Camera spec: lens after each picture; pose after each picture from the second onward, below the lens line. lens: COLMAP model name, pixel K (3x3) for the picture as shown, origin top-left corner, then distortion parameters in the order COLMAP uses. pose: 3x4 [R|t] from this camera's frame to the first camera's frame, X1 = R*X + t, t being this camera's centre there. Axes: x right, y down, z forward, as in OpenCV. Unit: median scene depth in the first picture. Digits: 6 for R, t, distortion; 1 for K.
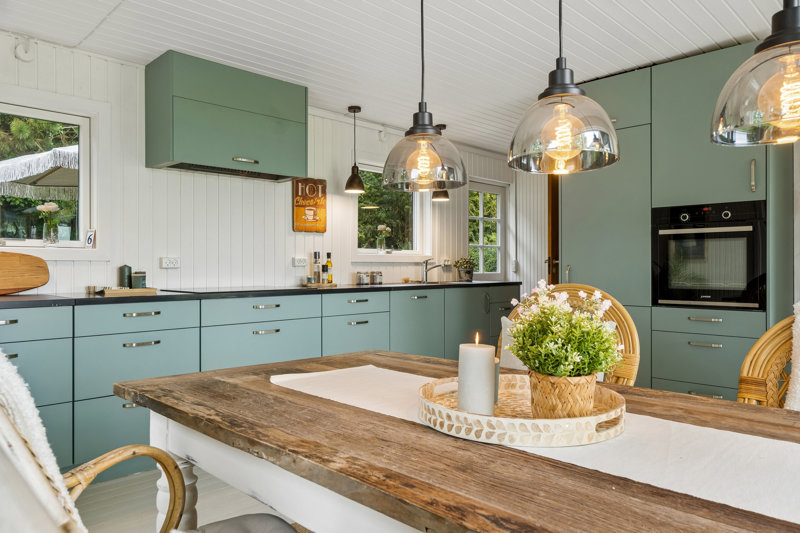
lens RADIAL K [[567.1, 0, 400.0], [0, 567.1, 266.5], [0, 0, 1]] dist [0.001324, 0.000077]
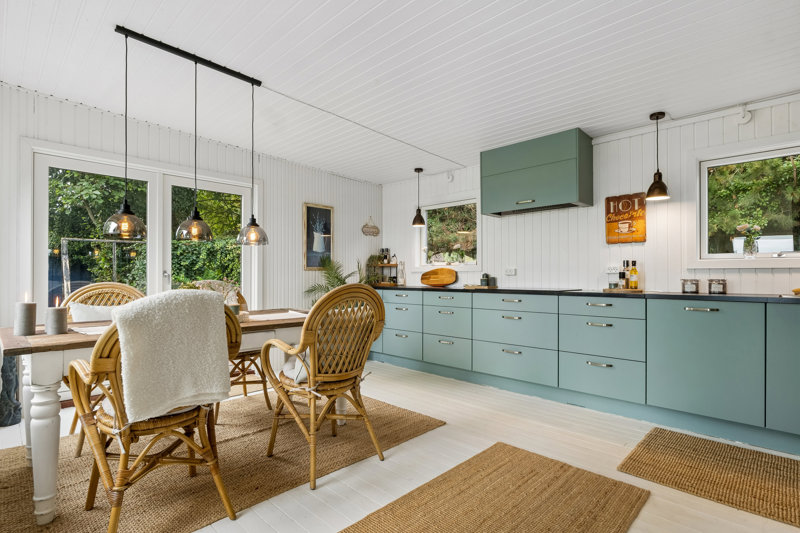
lens RADIAL K [[408.0, 0, 385.6], [0, 408.0, 281.1], [0, 0, 1]] dist [0.000336, -0.000095]
pose [[-0.024061, 0.017049, -0.999565, 0.666122], [0.002136, 0.999853, 0.017003, -0.000195], [0.999708, -0.001726, -0.024094, 0.549736]]
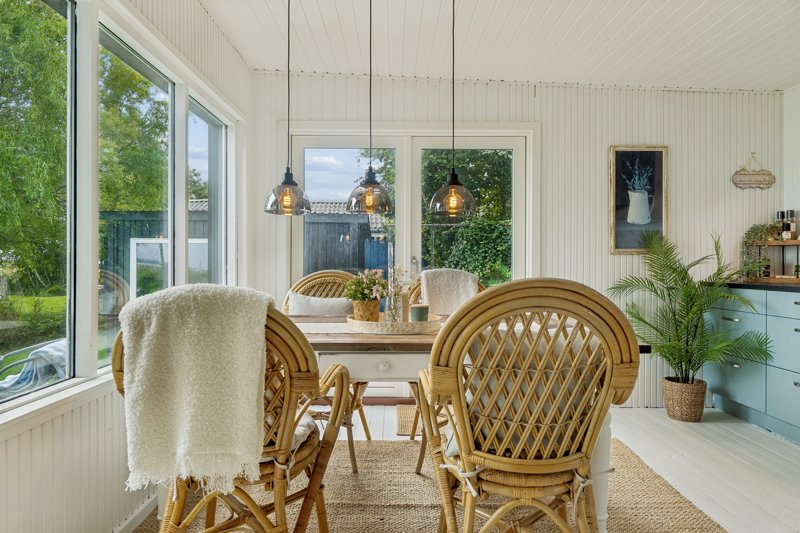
lens RADIAL K [[500.4, 0, 400.0], [0, 500.4, 266.5], [0, 0, 1]] dist [0.003257, 0.000964]
pose [[-0.710539, 0.007078, -0.703622, 0.406850], [0.003232, 0.999972, 0.006795, 0.002799], [0.703651, 0.002554, -0.710542, 0.656929]]
